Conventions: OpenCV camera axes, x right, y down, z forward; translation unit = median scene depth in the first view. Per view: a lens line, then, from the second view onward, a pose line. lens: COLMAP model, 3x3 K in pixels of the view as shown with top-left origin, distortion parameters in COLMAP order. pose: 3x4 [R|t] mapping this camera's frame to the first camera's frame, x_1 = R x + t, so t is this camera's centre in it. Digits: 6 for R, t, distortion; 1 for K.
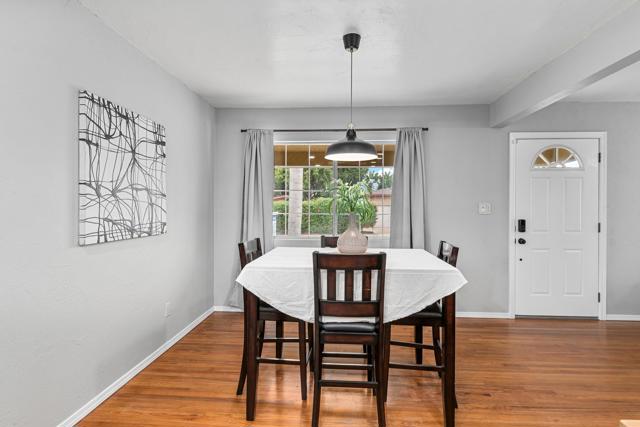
lens RADIAL K [[340.2, 0, 320.1], [0, 340.2, 210.5], [0, 0, 1]] dist [-0.001663, -0.000342]
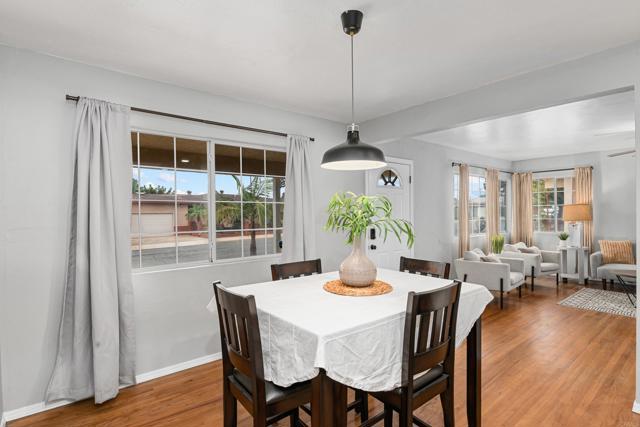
lens RADIAL K [[329.7, 0, 320.0], [0, 329.7, 213.5], [0, 0, 1]] dist [0.001357, 0.000070]
pose [[0.739897, -0.007866, 0.672674, -0.304551], [0.013454, 0.999905, -0.003105, -0.024174], [-0.672585, 0.011348, 0.739933, 0.288491]]
